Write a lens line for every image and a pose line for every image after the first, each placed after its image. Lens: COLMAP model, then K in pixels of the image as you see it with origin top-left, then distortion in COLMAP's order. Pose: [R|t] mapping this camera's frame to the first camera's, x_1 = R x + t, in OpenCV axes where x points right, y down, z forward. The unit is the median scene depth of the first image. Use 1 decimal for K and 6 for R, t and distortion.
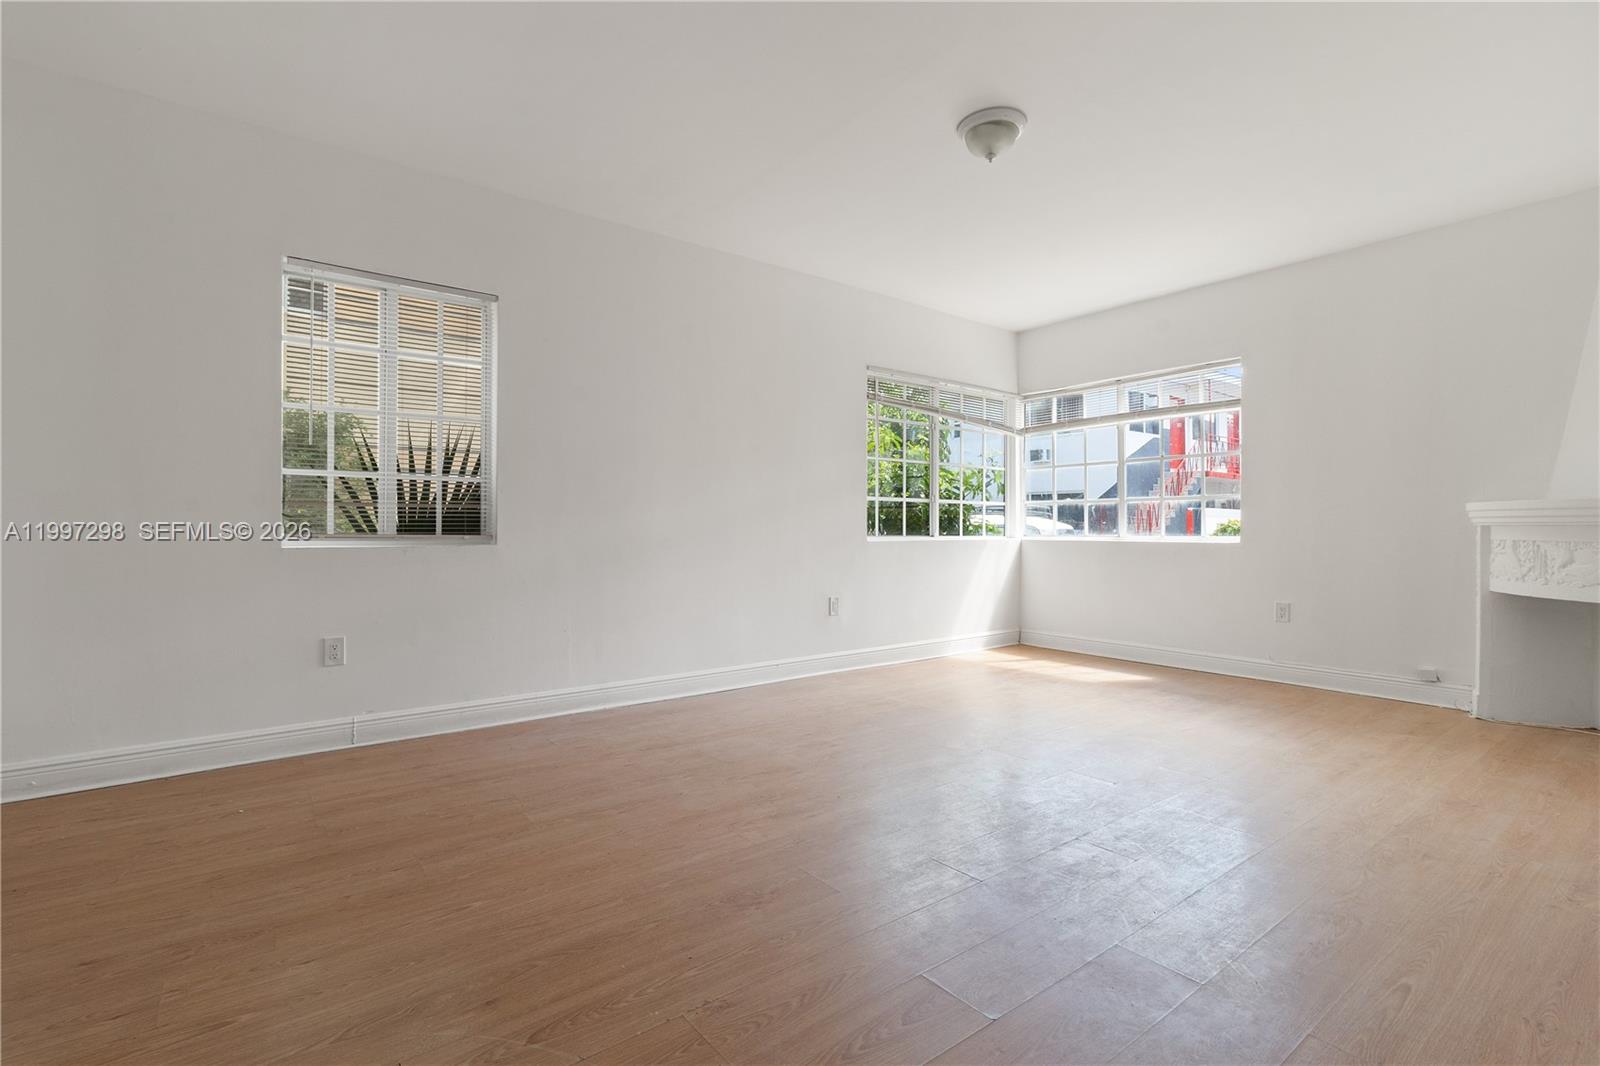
lens RADIAL K [[736.9, 0, 797.9], [0, 736.9, 532.6], [0, 0, 1]] dist [0.001406, 0.001001]
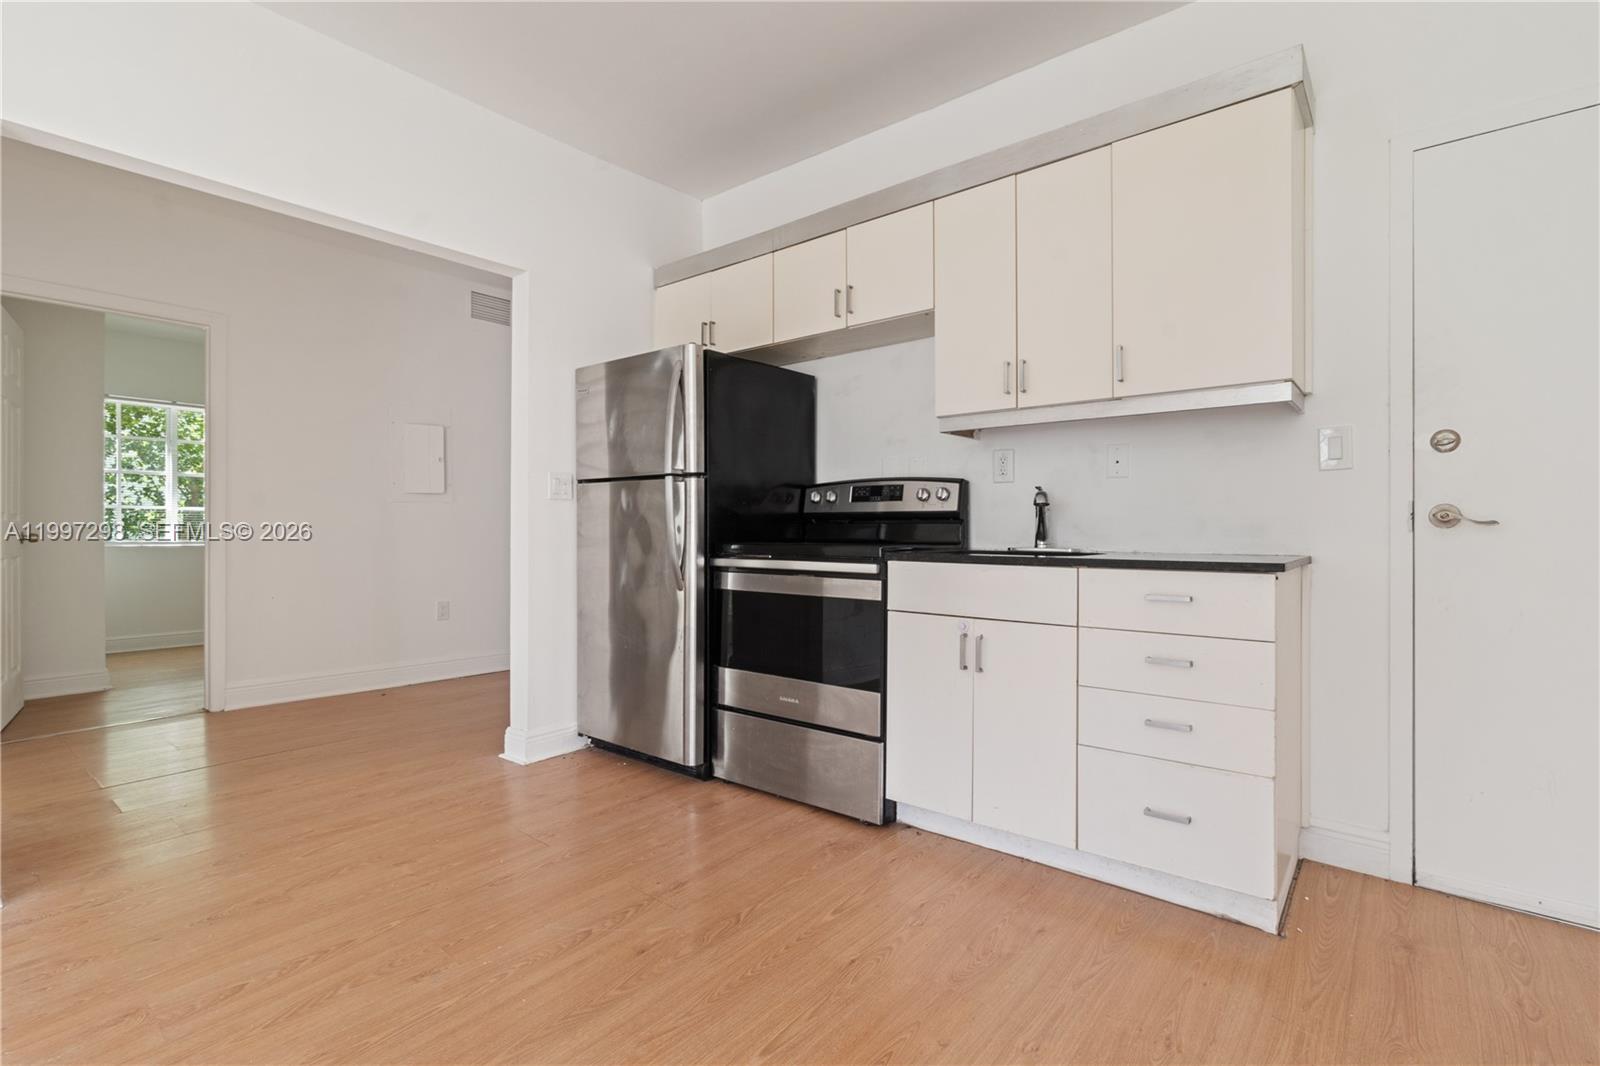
lens RADIAL K [[736.9, 0, 800.9], [0, 736.9, 530.4], [0, 0, 1]] dist [0.001406, 0.001001]
pose [[-0.974926, 0.000756, -0.222530, -0.387661], [-0.000132, 0.999992, 0.003975, -0.018590], [0.222531, 0.003905, -0.974918, 2.074598]]
